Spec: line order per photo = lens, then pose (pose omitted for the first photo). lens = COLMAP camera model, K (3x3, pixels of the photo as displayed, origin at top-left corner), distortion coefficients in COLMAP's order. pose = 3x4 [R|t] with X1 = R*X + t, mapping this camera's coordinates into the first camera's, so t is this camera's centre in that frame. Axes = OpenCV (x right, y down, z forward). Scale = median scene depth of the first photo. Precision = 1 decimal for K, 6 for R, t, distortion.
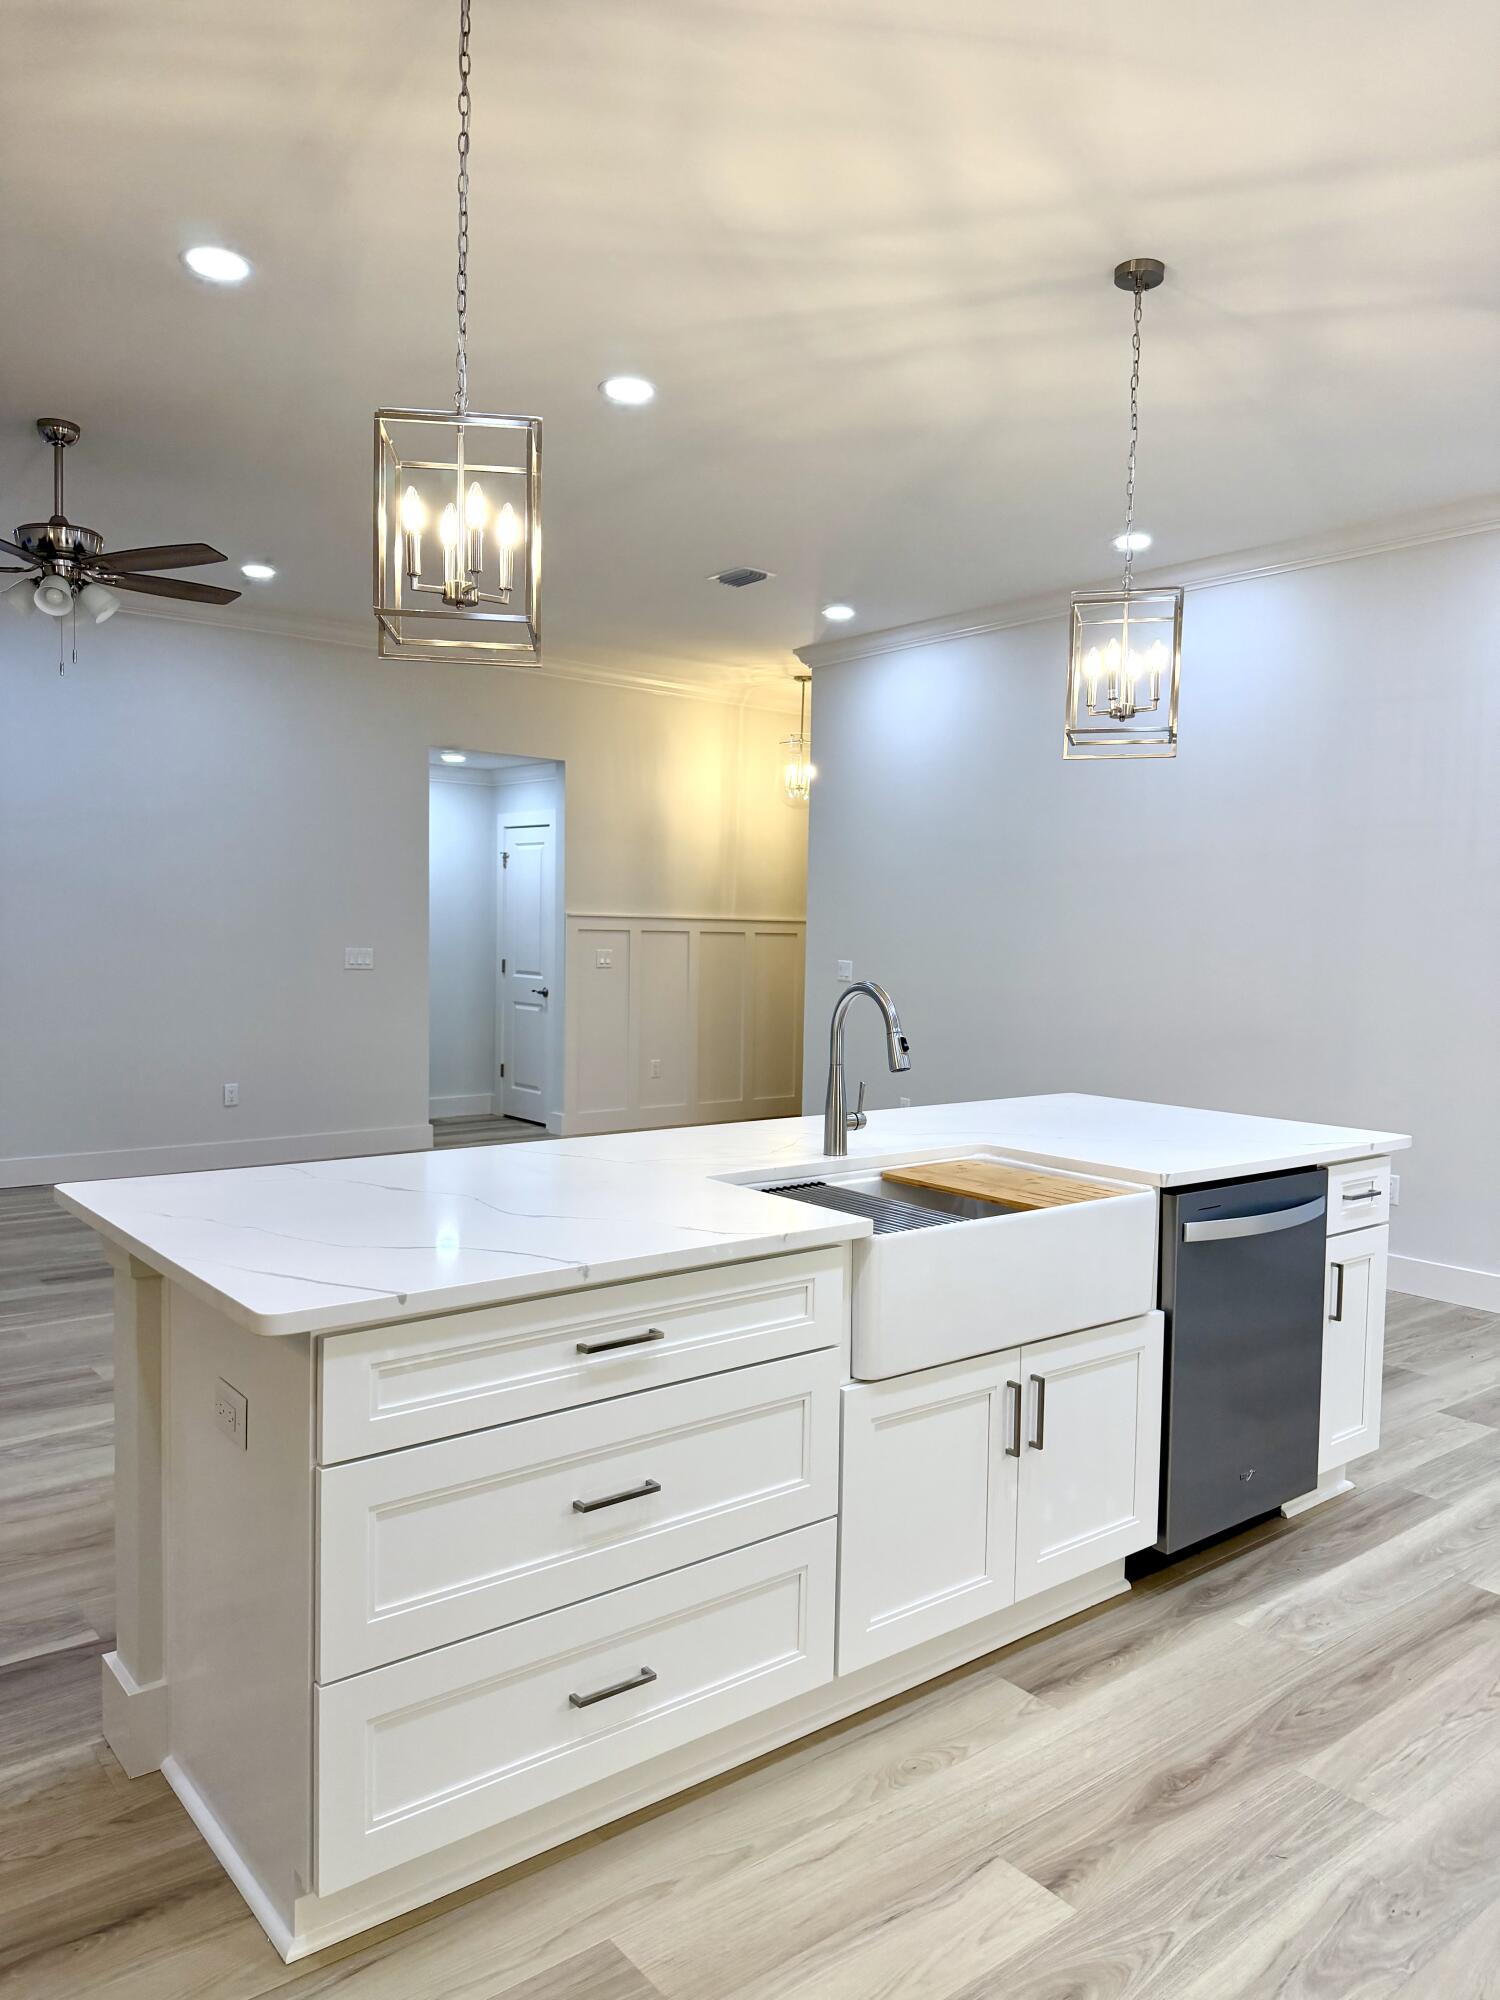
lens RADIAL K [[1428.0, 0, 762.2], [0, 1428.0, 1002.1], [0, 0, 1]] dist [0.024738, -0.017349]
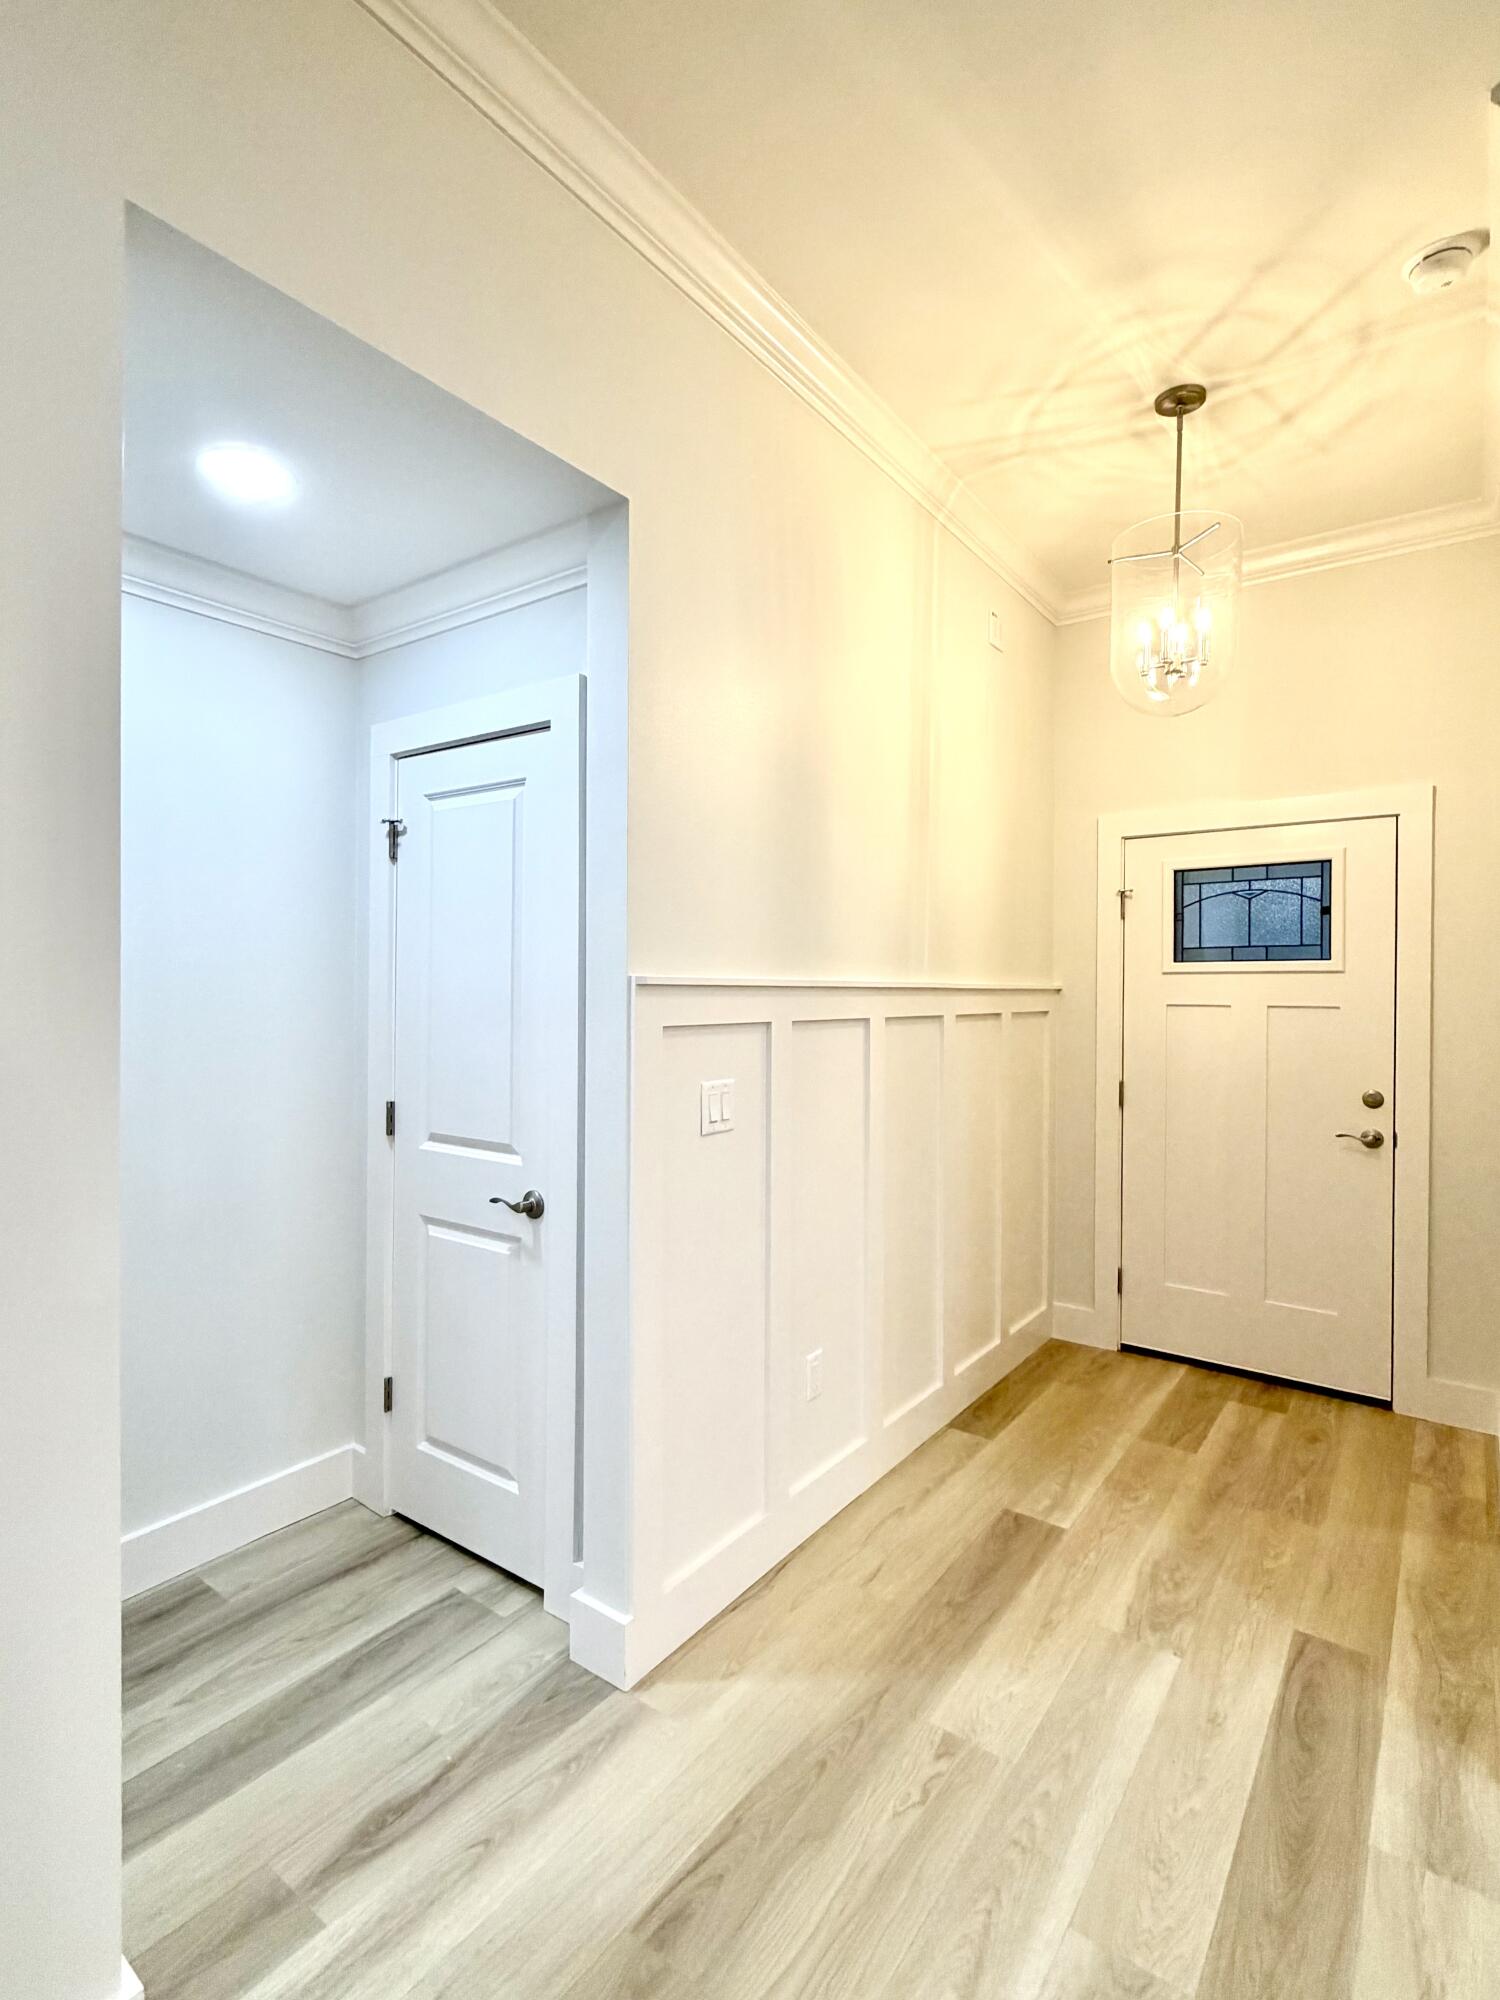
lens RADIAL K [[1017.9, 0, 735.8], [0, 1017.9, 995.2], [0, 0, 1]] dist [-0.002467, 0.000822]
pose [[0.969076, -0.020771, 0.245888, -0.474477], [0.031874, 0.998640, -0.041262, -0.133763], [-0.244696, 0.047824, 0.968420, 2.150071]]
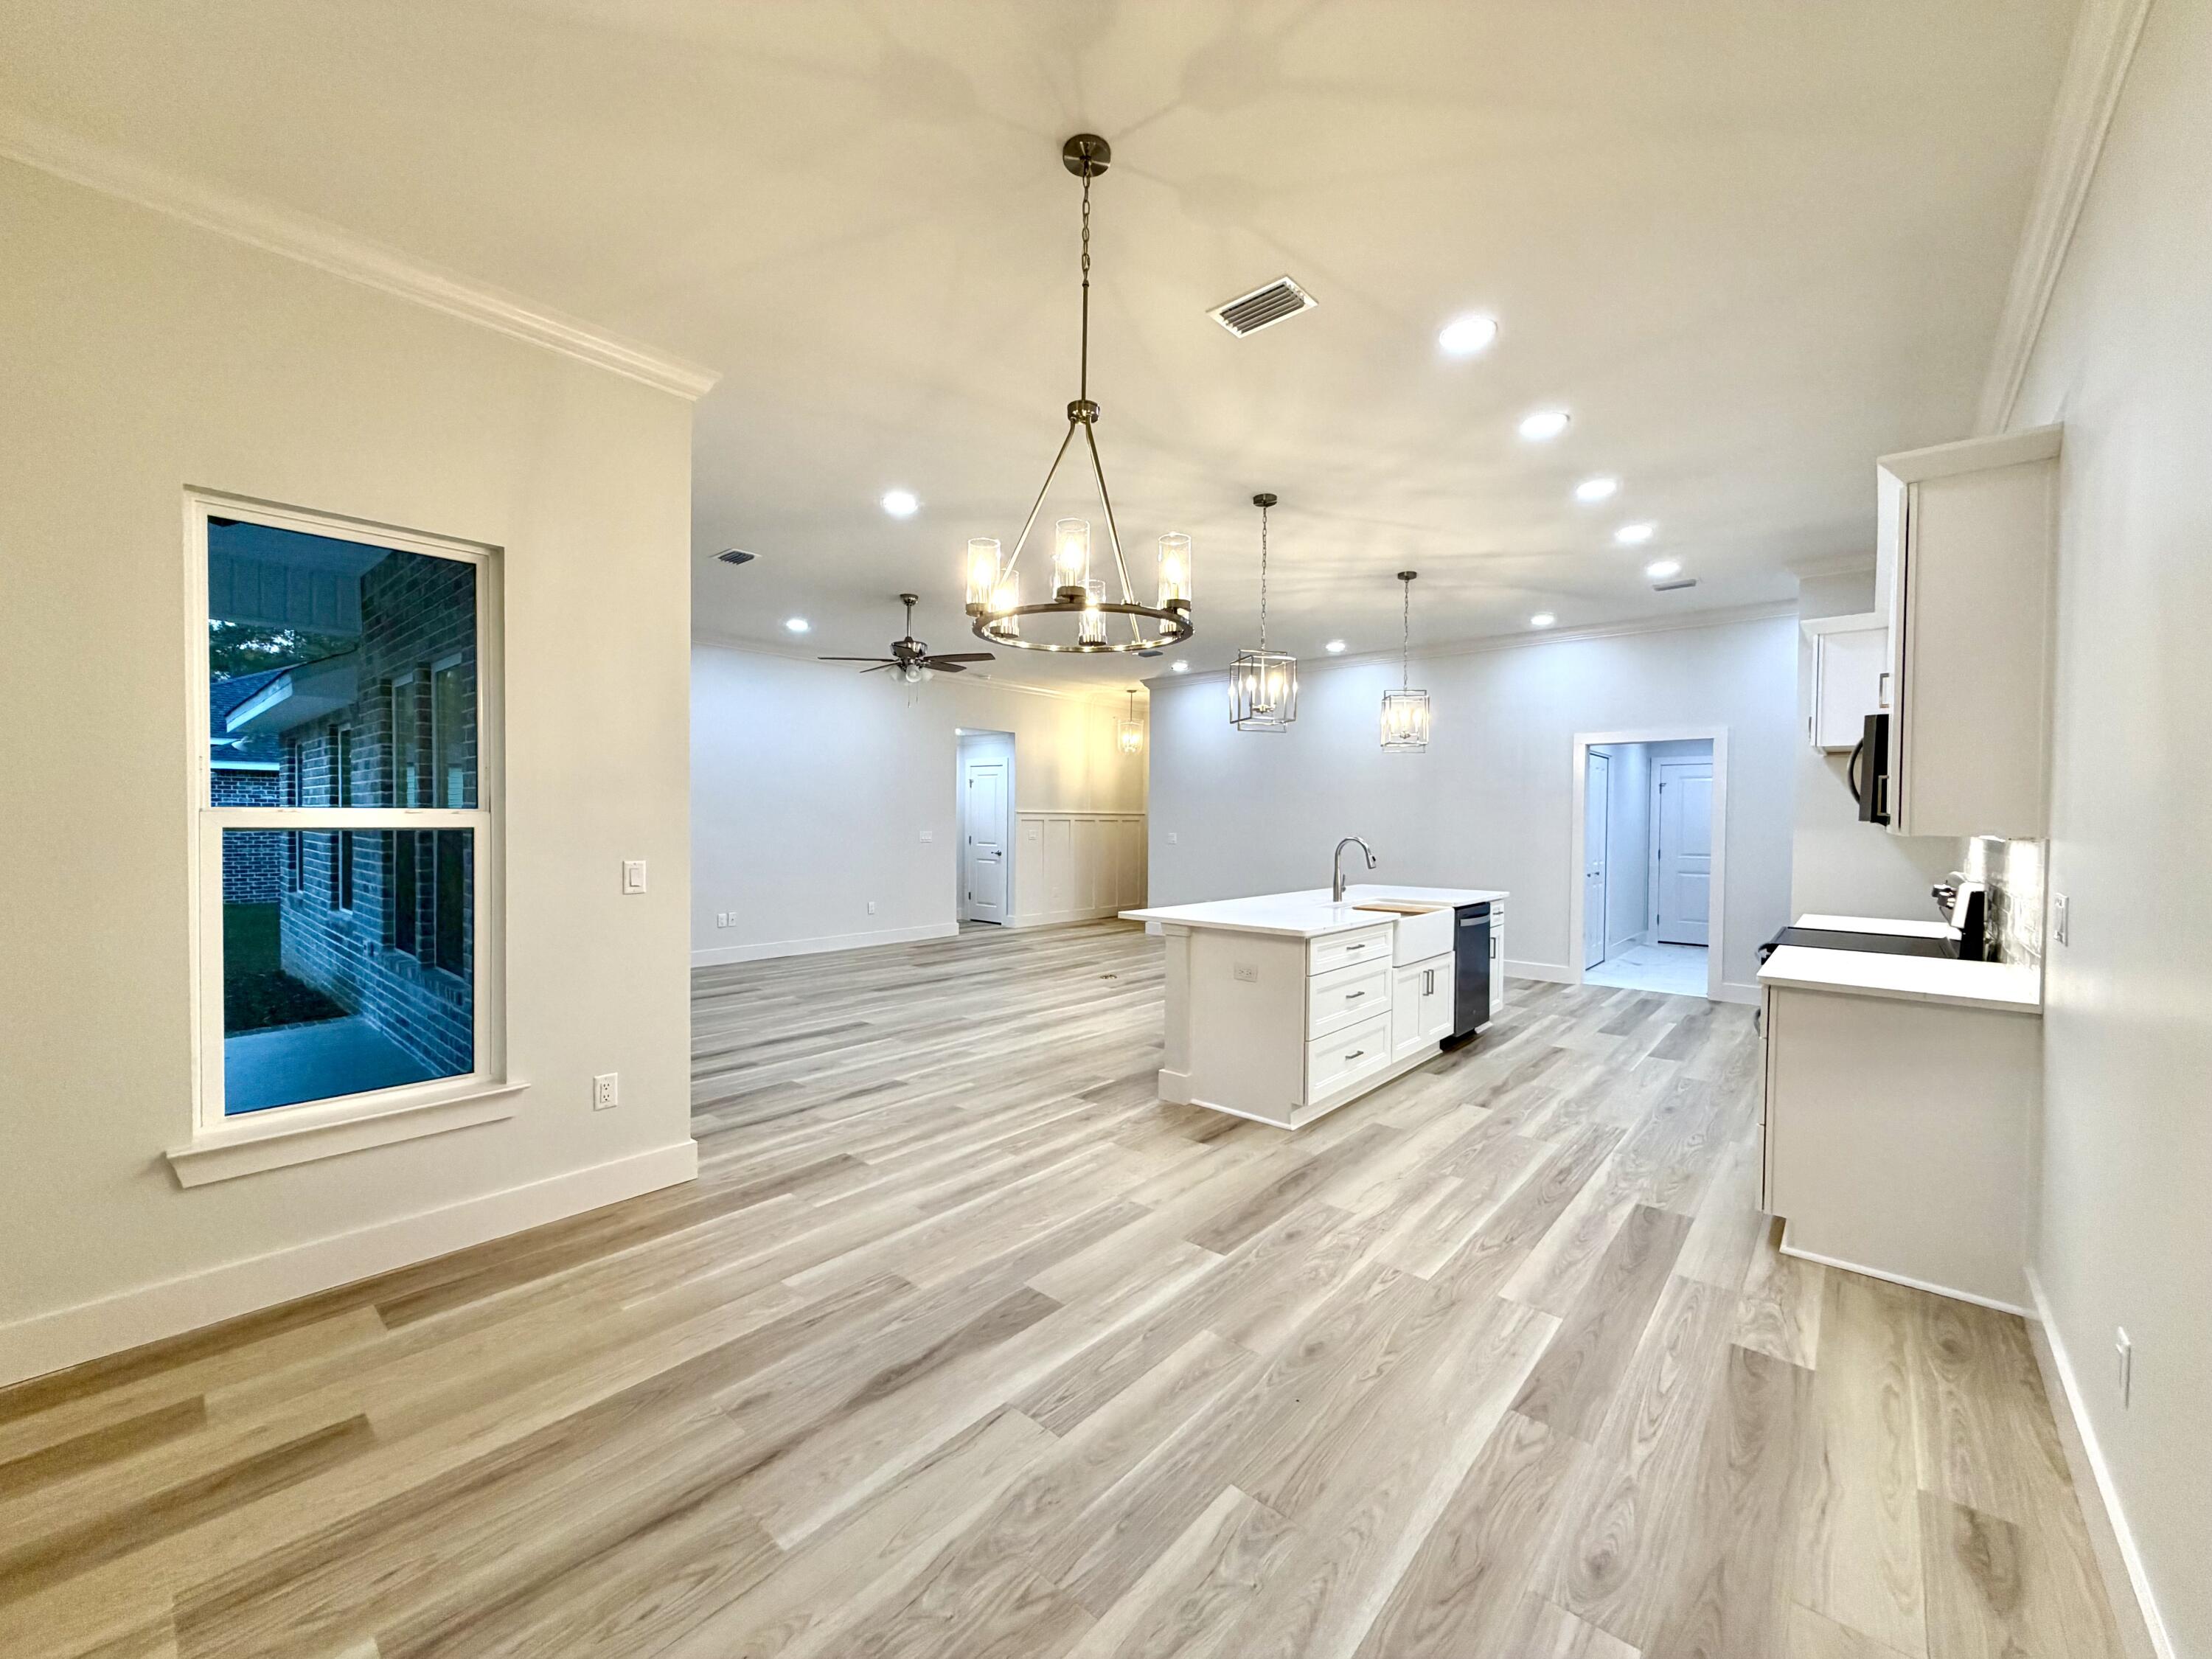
lens RADIAL K [[890.7, 0, 1096.2], [0, 890.7, 831.1], [0, 0, 1]] dist [-0.000625, -0.000235]
pose [[0.985648, -0.015428, 0.168108, -0.648965], [0.021393, 0.999202, -0.033727, 0.019535], [-0.167453, 0.036839, 0.985192, -0.574235]]
